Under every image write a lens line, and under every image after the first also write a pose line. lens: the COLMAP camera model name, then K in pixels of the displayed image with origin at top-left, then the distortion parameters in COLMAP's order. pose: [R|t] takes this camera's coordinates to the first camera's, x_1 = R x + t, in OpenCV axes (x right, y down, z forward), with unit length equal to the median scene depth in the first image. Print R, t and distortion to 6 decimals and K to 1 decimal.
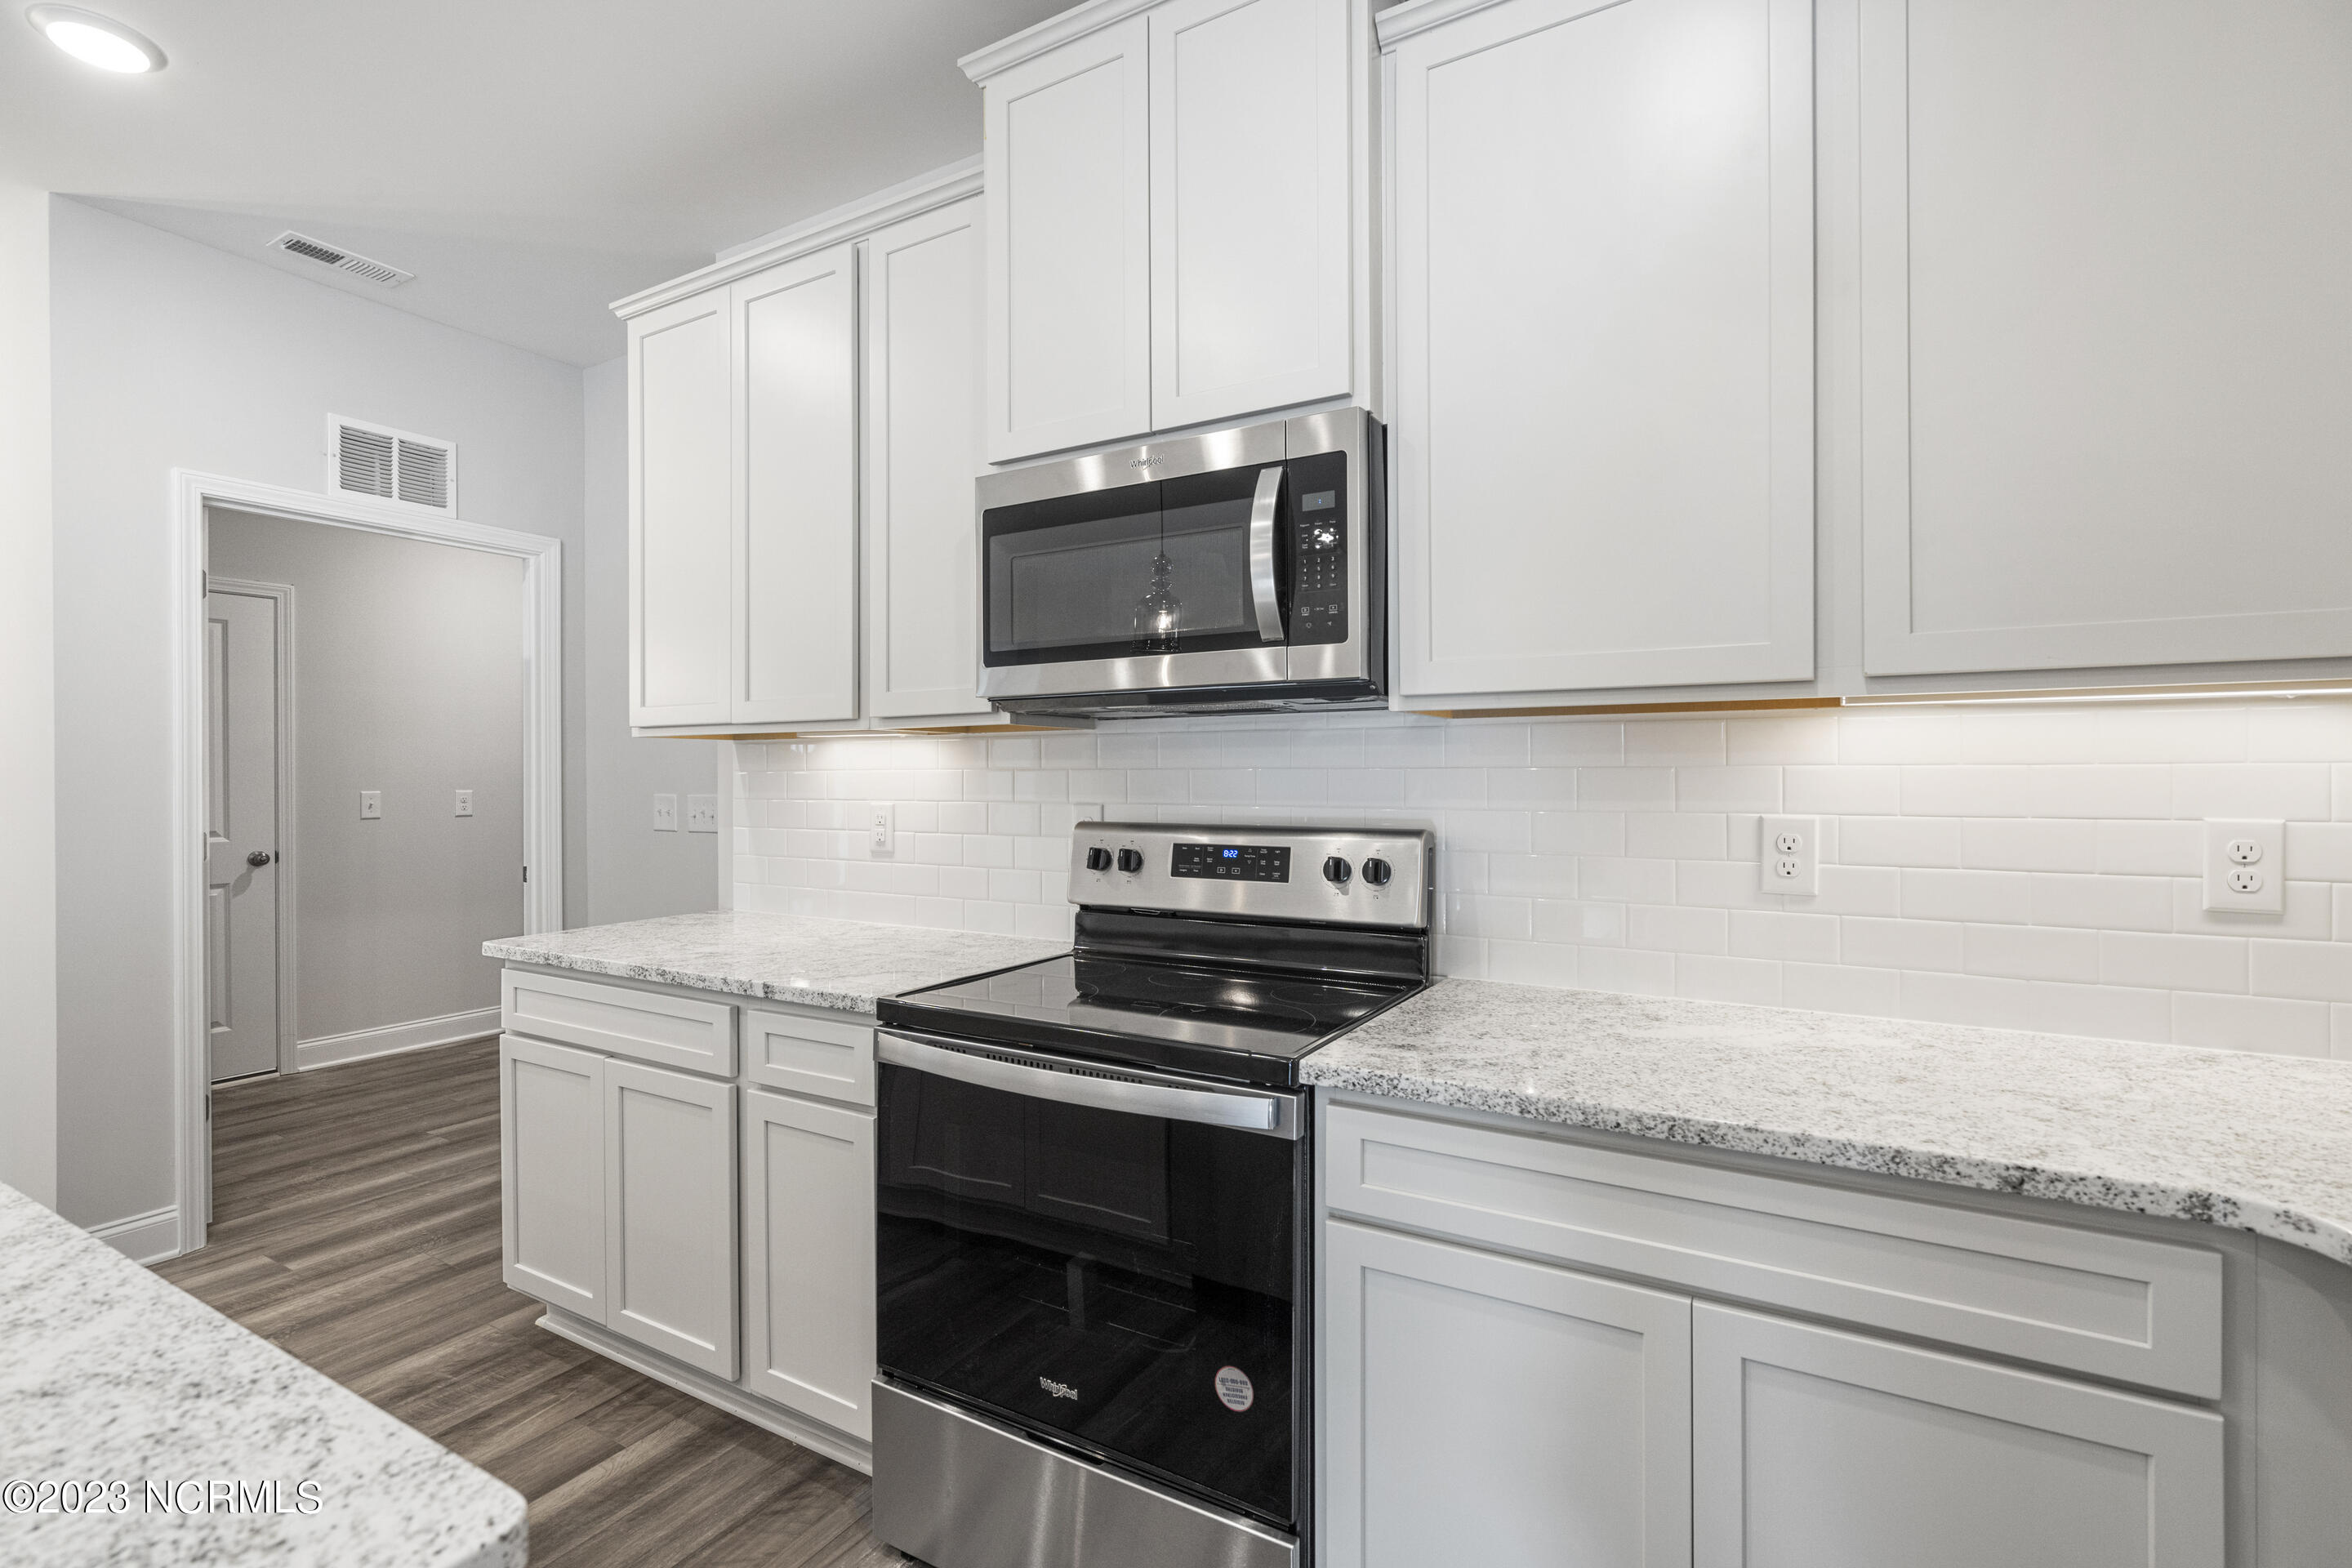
lens RADIAL K [[1061.3, 0, 1169.8], [0, 1061.3, 769.7], [0, 0, 1]] dist [-0.006103, 0.001710]
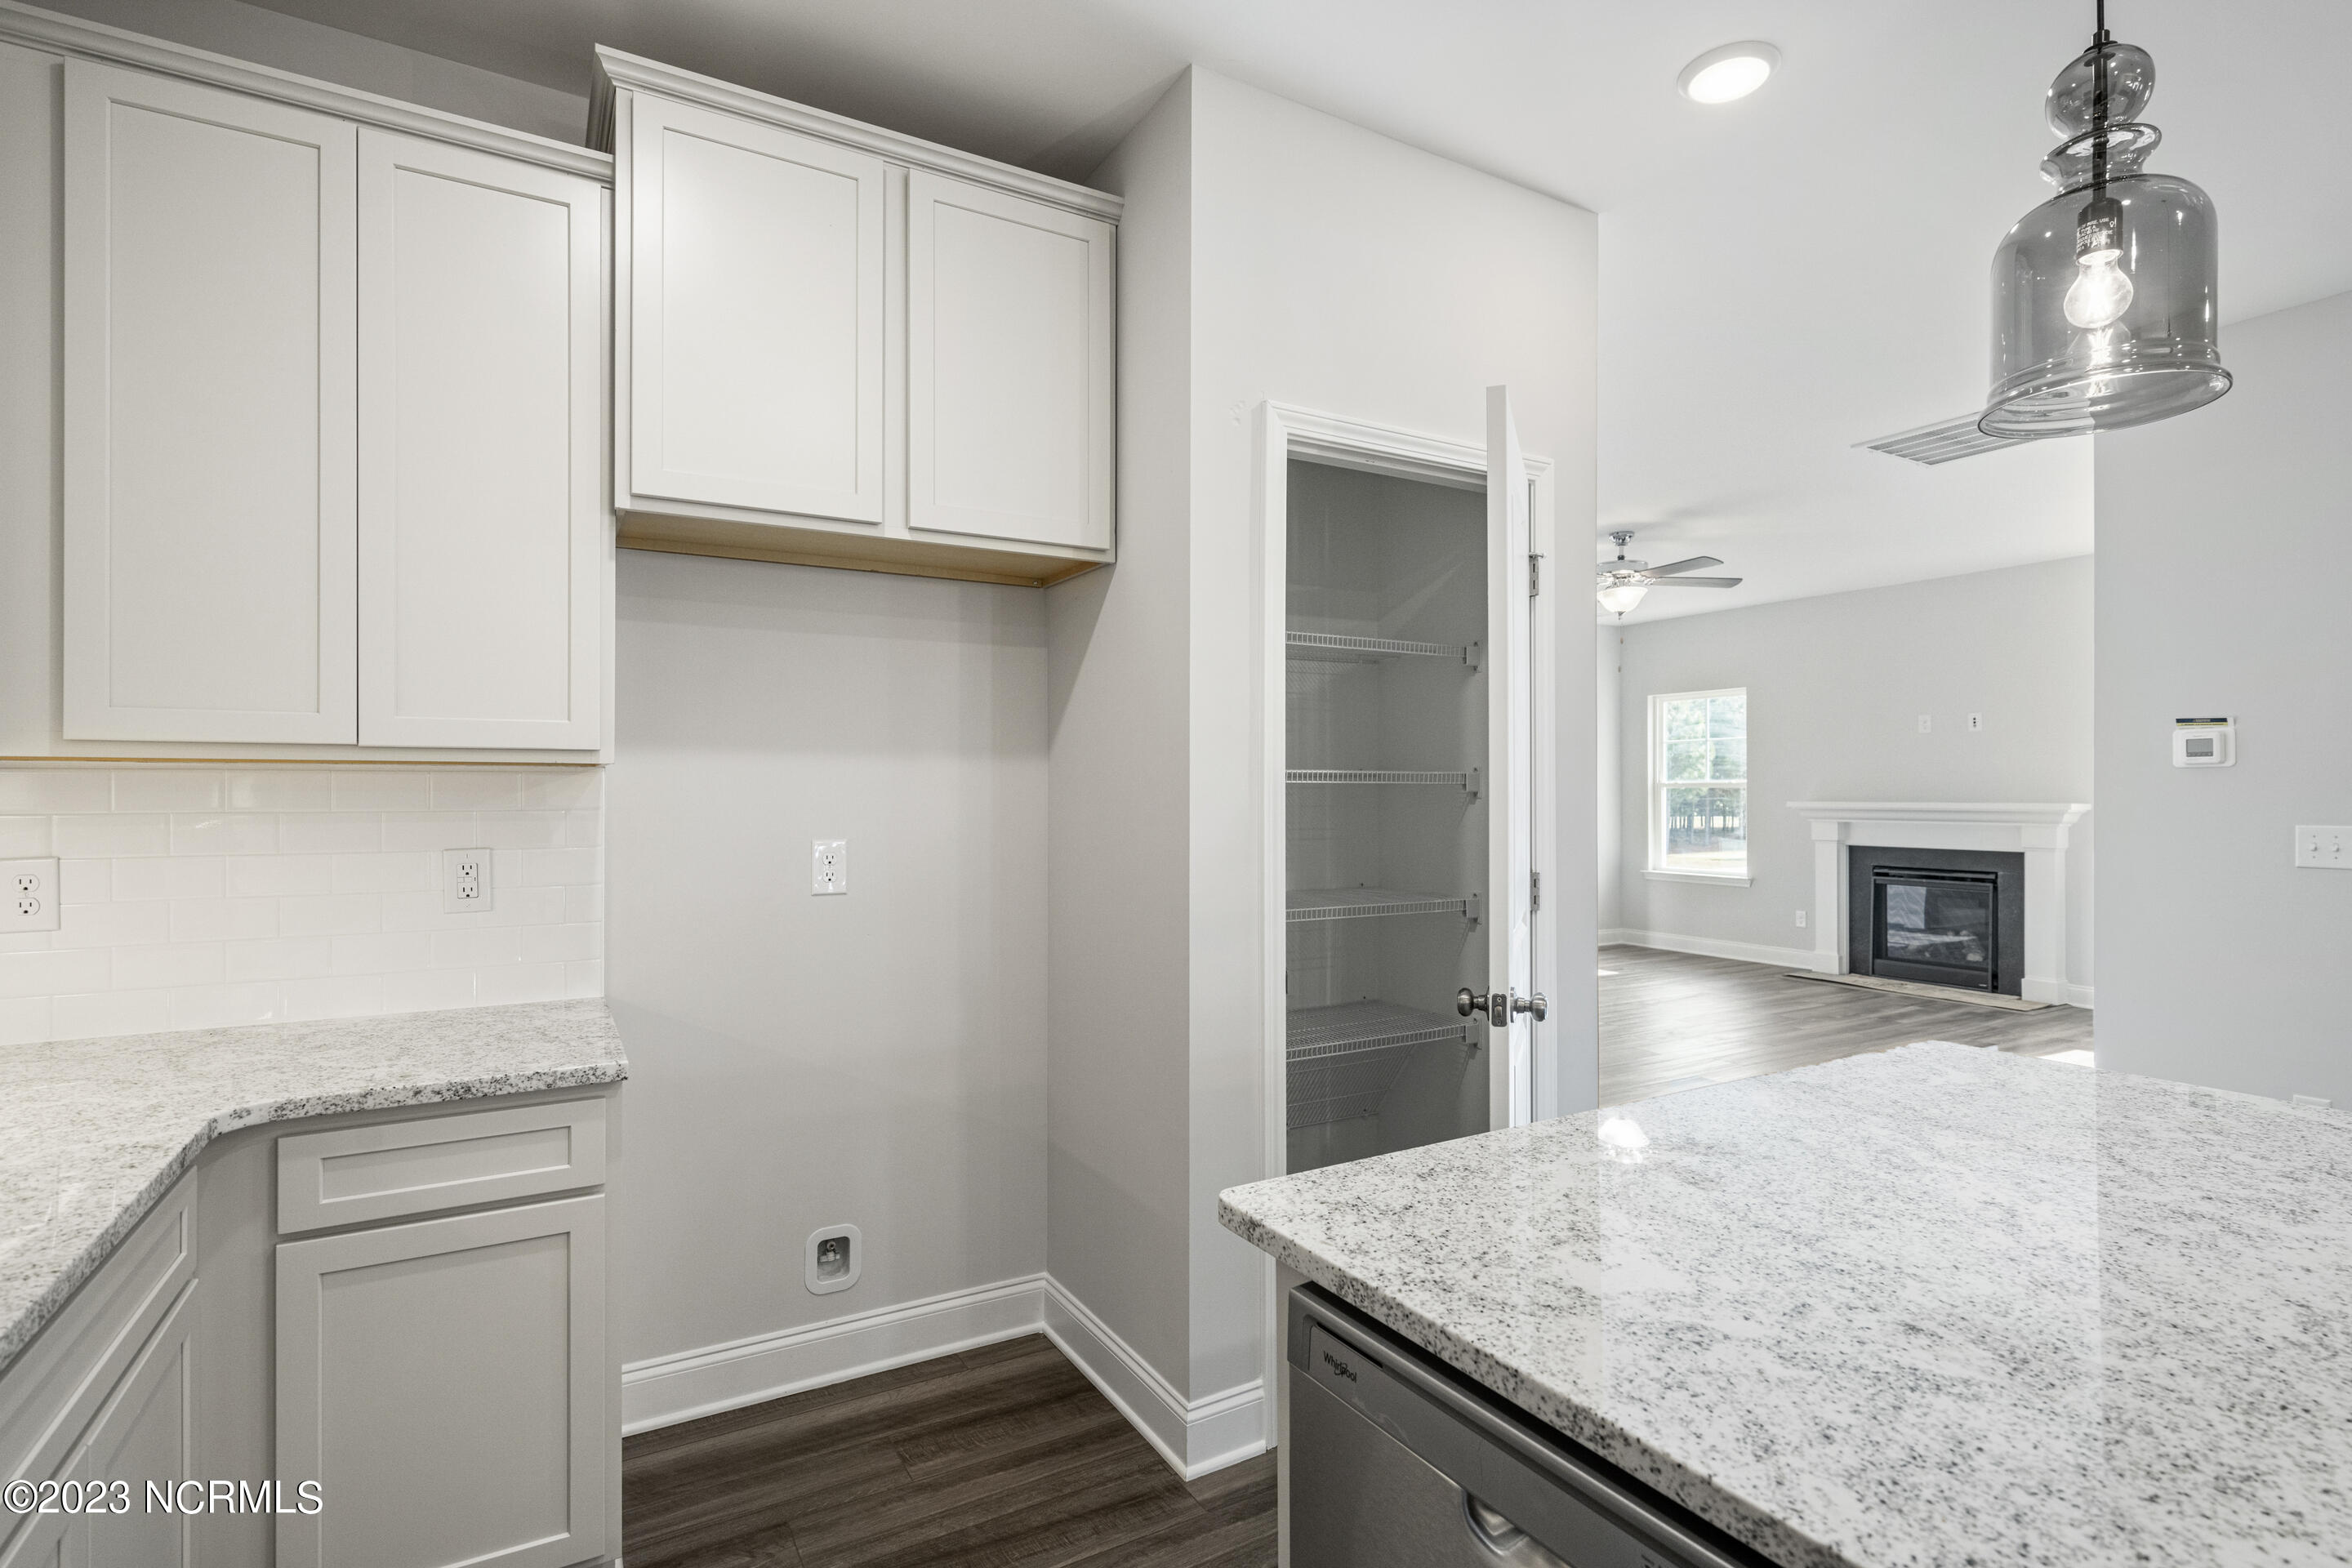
lens RADIAL K [[1137.2, 0, 1157.1], [0, 1137.2, 785.0], [0, 0, 1]] dist [-0.001866, 0.000484]
pose [[-0.860364, 0.008385, 0.509610, -0.436388], [0.001910, 0.999911, -0.013229, -0.015721], [-0.509676, -0.010408, -0.860304, 0.791090]]
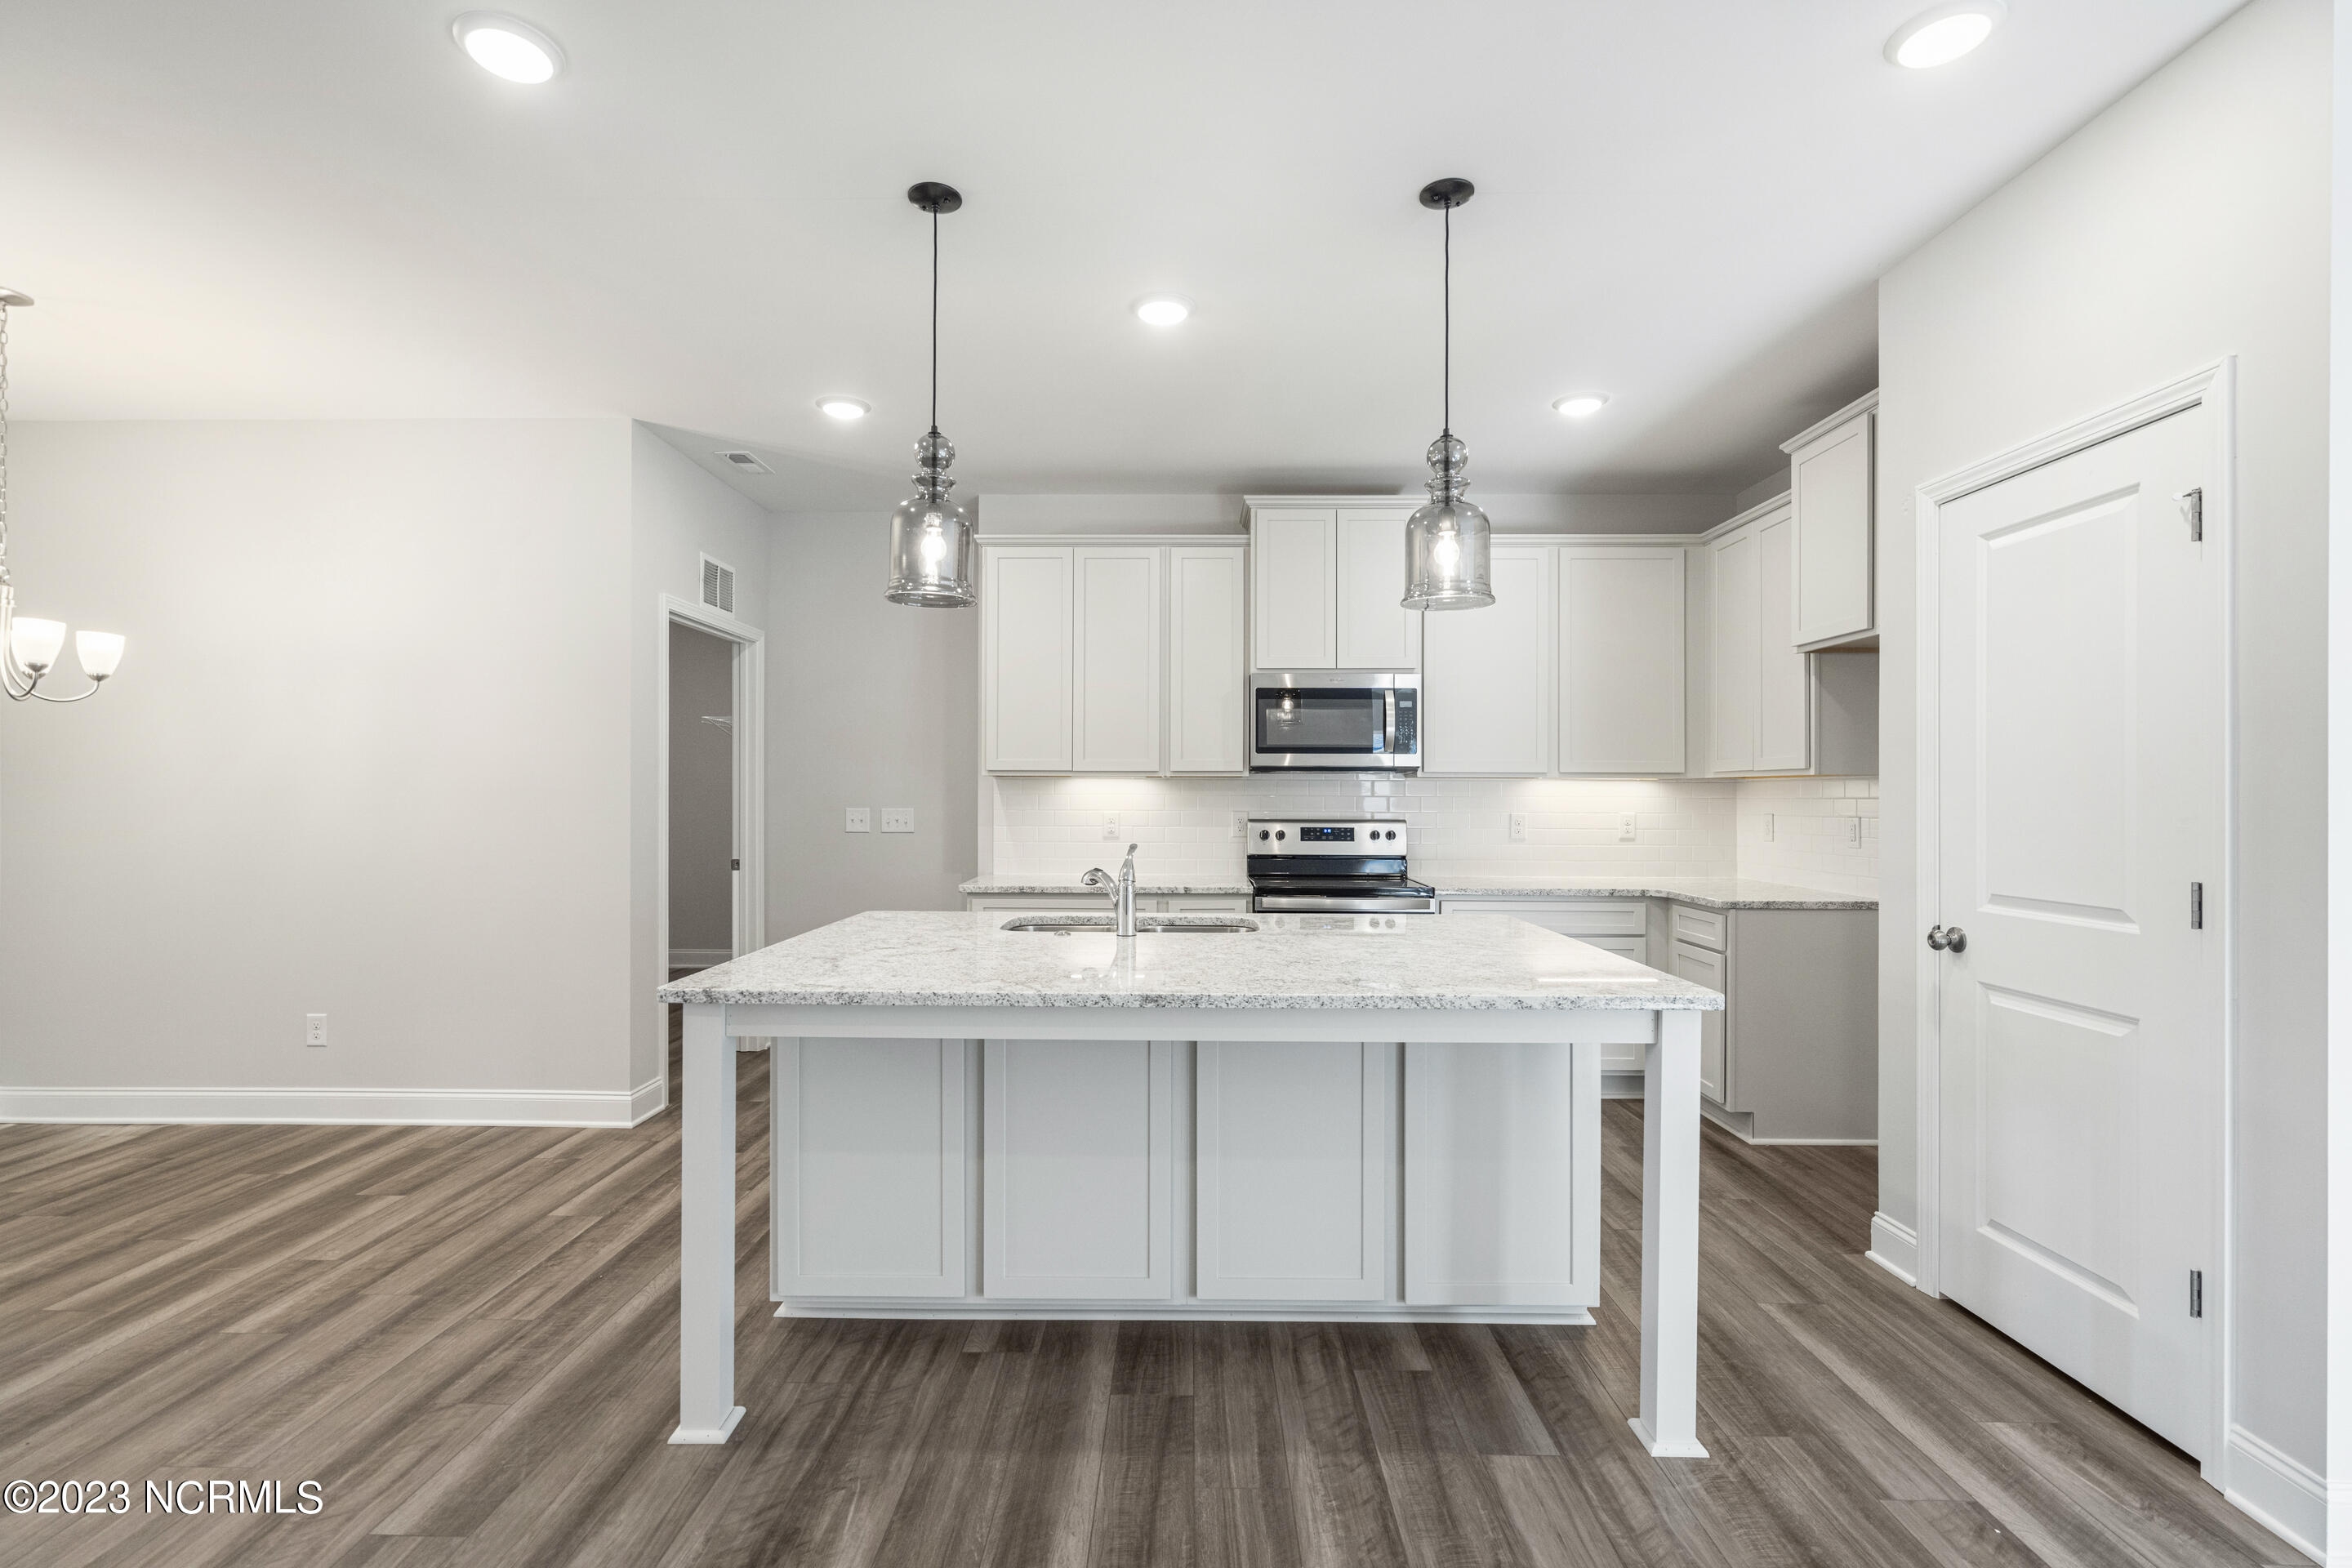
lens RADIAL K [[1061.3, 0, 1166.5], [0, 1061.3, 791.1], [0, 0, 1]] dist [-0.006103, 0.001710]
pose [[0.872843, 0.008388, 0.487929, -1.498582], [-0.008510, 0.999962, -0.001968, -0.004665], [-0.487927, -0.002435, 0.872881, -0.980290]]
